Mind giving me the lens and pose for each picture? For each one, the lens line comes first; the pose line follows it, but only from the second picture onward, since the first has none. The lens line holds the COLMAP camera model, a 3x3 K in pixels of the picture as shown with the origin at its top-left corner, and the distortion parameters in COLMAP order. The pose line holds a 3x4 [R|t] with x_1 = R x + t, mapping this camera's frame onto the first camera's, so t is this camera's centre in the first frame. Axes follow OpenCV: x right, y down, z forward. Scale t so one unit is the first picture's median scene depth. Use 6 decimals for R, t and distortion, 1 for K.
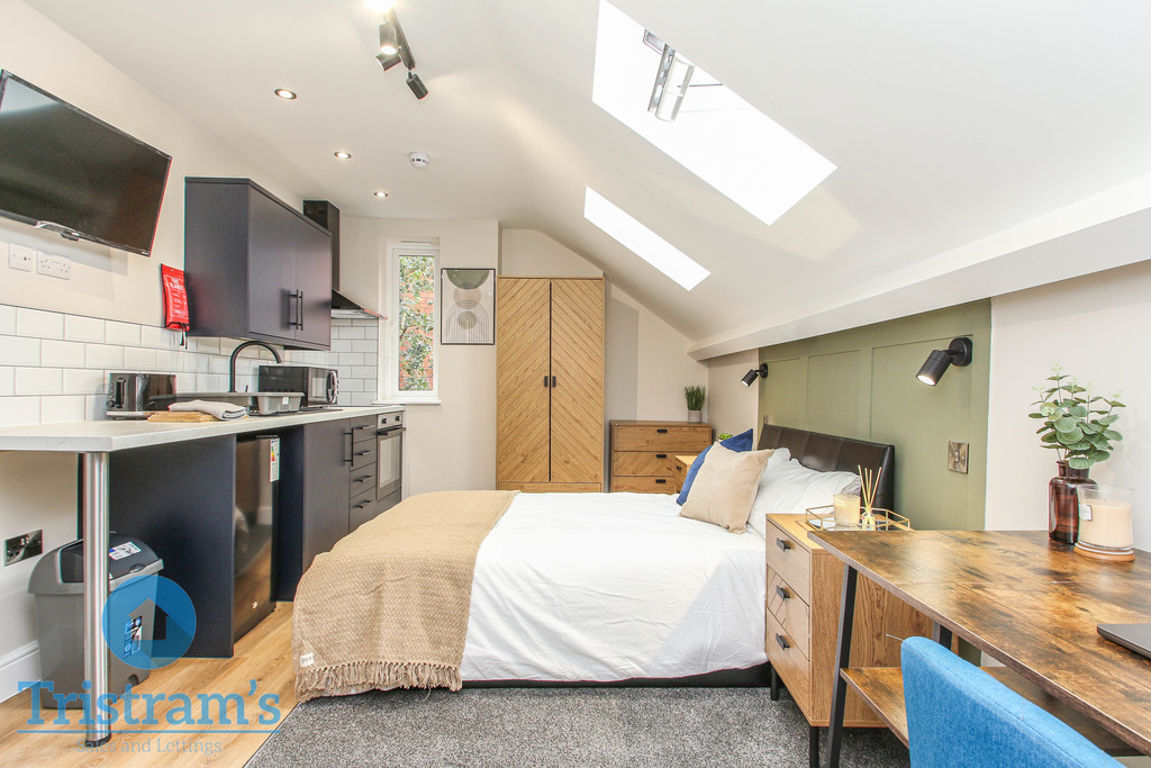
lens RADIAL K [[598.0, 0, 575.5], [0, 598.0, 384.0], [0, 0, 1]] dist [0.015223, -0.015223]
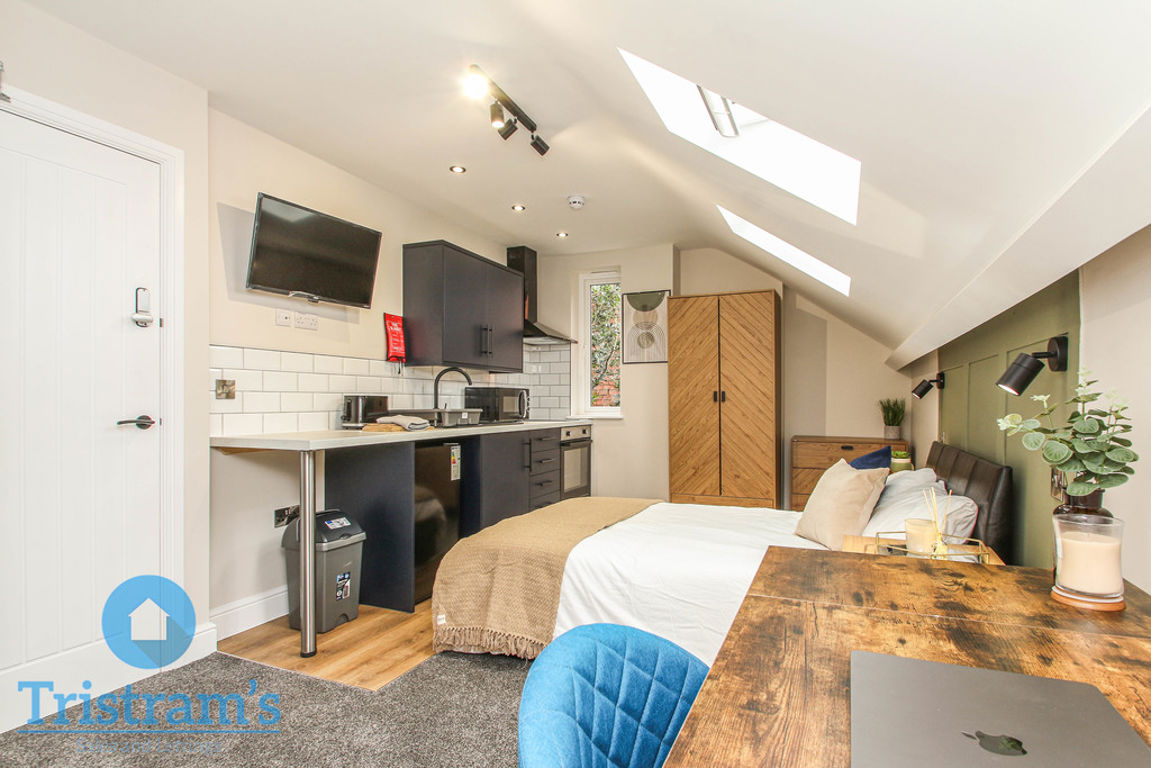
lens RADIAL K [[584.7, 0, 576.1], [0, 584.7, 398.5], [0, 0, 1]] dist [0.002258, 0.000113]
pose [[0.909950, -0.013682, -0.414493, 0.249463], [0.012661, 0.999906, -0.005213, 0.002167], [0.414526, -0.000505, 0.910037, -0.003960]]
